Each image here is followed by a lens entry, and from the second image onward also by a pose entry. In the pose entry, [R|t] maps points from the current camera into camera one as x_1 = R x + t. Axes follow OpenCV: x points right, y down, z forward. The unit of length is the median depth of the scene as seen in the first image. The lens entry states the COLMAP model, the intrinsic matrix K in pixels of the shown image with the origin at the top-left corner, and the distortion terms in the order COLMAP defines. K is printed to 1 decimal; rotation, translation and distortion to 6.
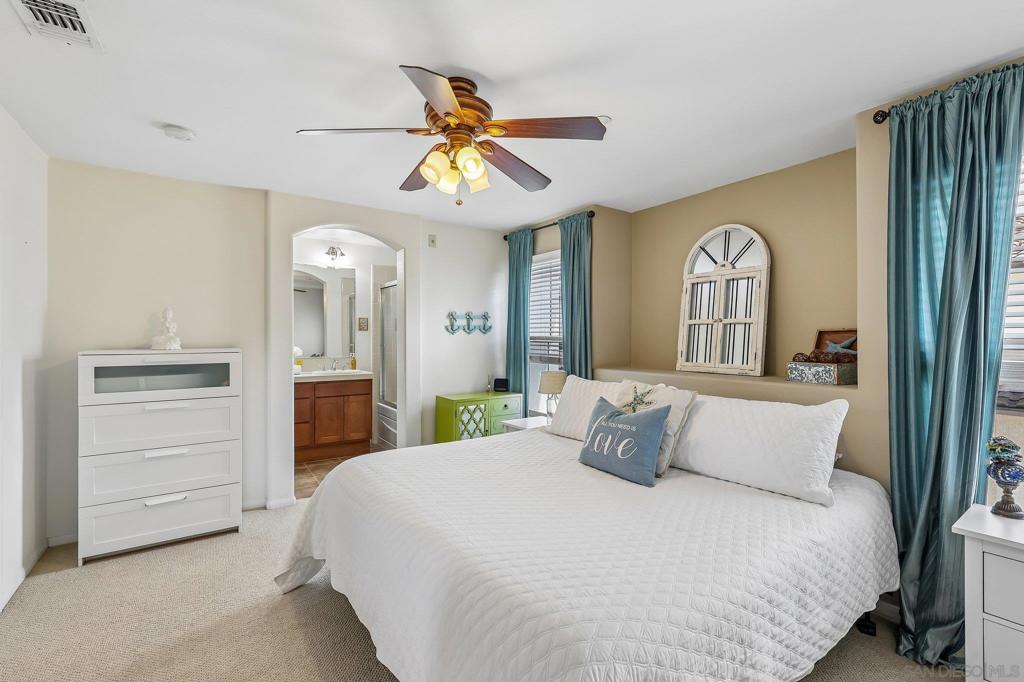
lens RADIAL K [[448.3, 0, 512.3], [0, 448.3, 339.5], [0, 0, 1]] dist [0.000560, -0.000379]
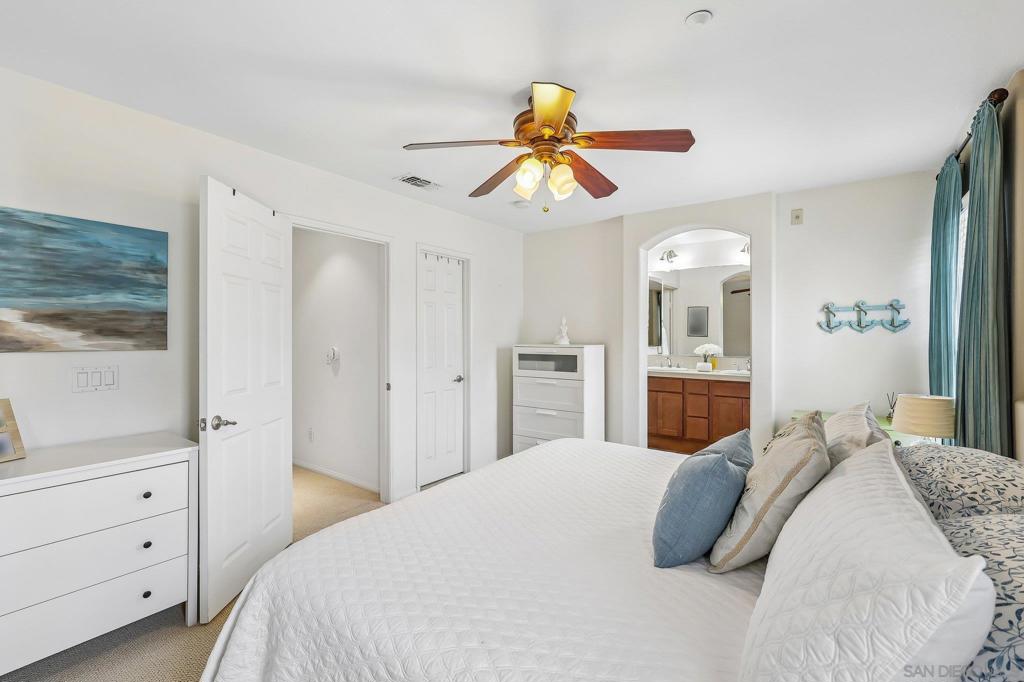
lens RADIAL K [[448.3, 0, 511.6], [0, 448.3, 337.7], [0, 0, 1]] dist [0.000560, -0.000379]
pose [[0.333356, 0.005990, -0.942782, 0.513030], [-0.006076, 0.999973, 0.004205, -0.004972], [0.942781, 0.004327, 0.333383, 0.316040]]
